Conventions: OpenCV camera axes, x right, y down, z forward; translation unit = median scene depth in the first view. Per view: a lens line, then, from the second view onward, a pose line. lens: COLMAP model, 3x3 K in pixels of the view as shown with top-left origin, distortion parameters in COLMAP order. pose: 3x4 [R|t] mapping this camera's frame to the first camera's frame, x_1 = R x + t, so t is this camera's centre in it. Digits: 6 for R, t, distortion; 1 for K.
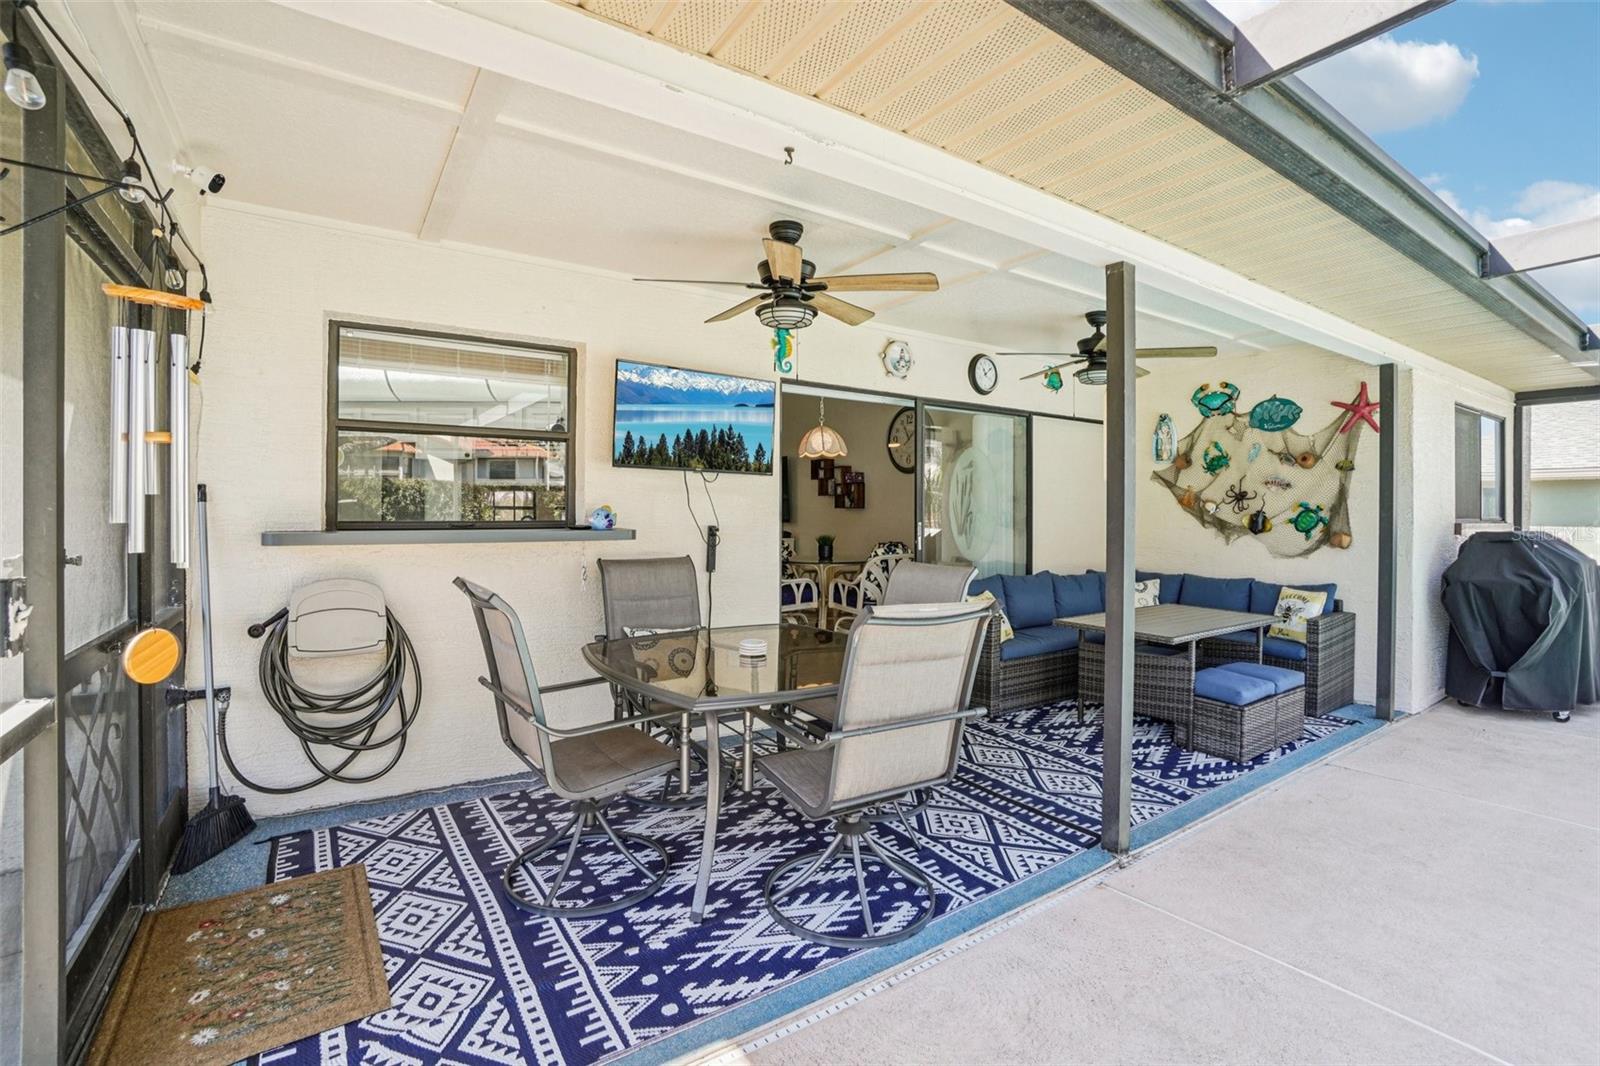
lens RADIAL K [[705.0, 0, 800.3], [0, 705.0, 522.0], [0, 0, 1]] dist [-0.063303, 0.023156]
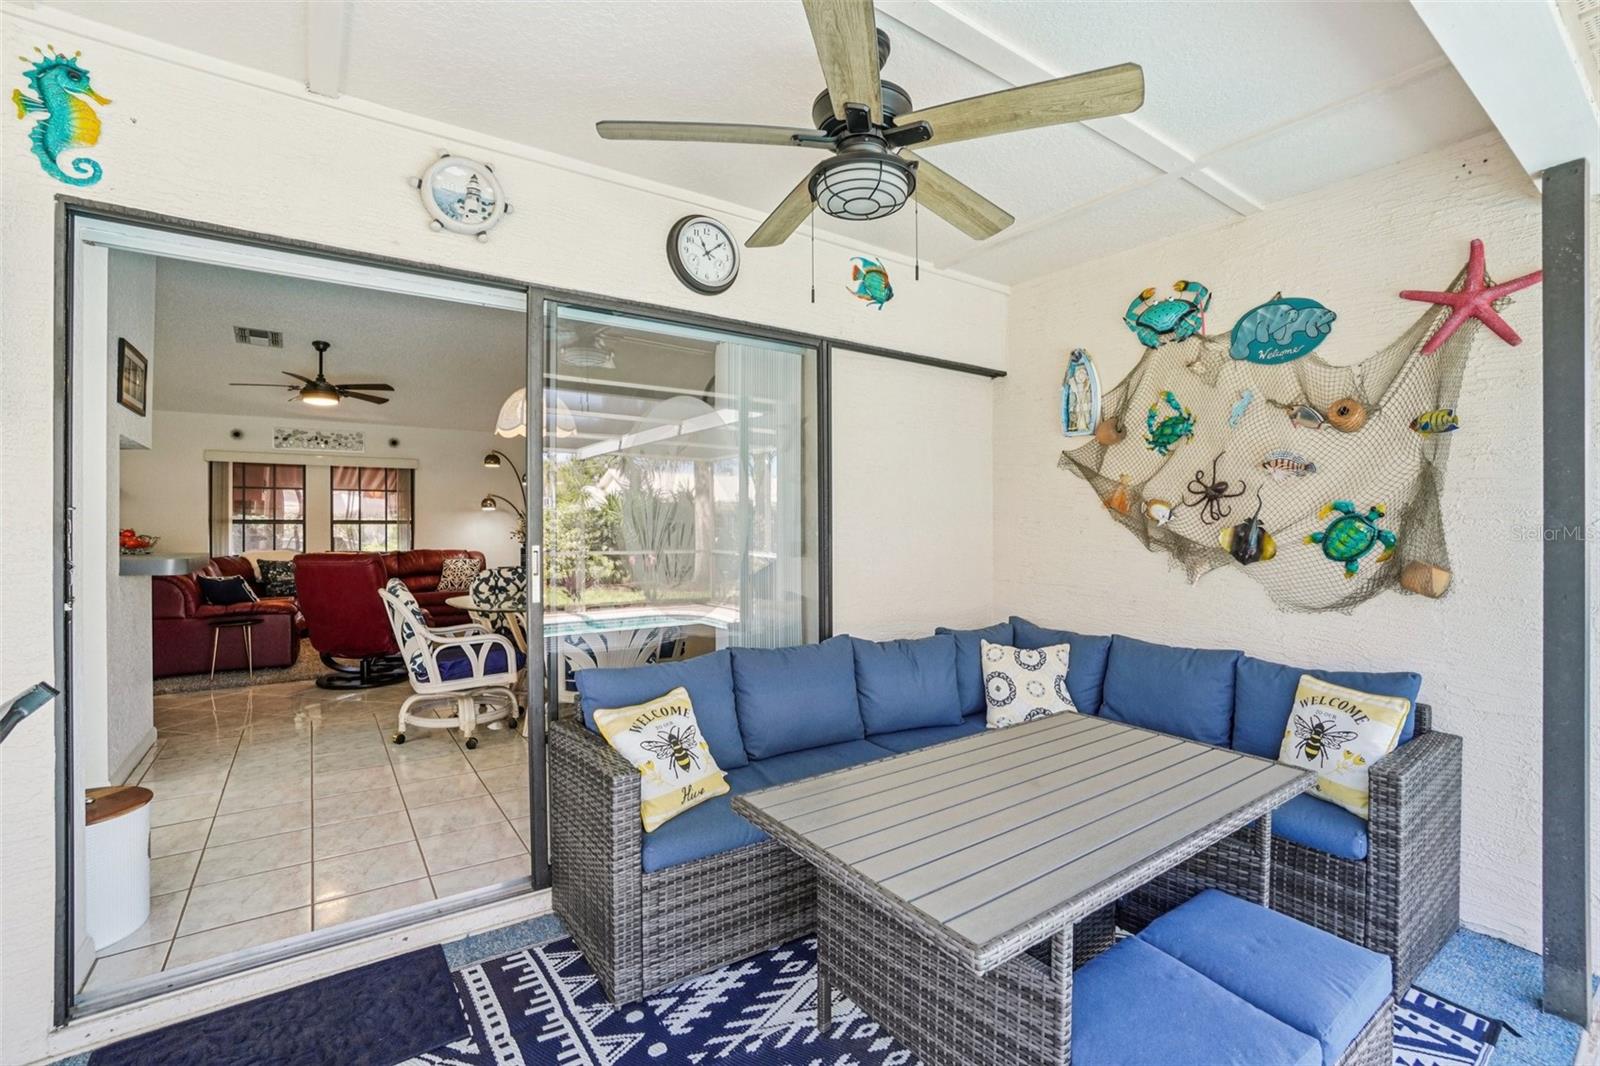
lens RADIAL K [[690.0, 0, 794.4], [0, 690.0, 531.0], [0, 0, 1]] dist [-0.058094, 0.018711]
pose [[0.999927, -0.004368, 0.011250, 0.322439], [0.004434, 0.999973, -0.005842, -0.005624], [-0.011225, 0.005891, 0.999920, 0.504530]]
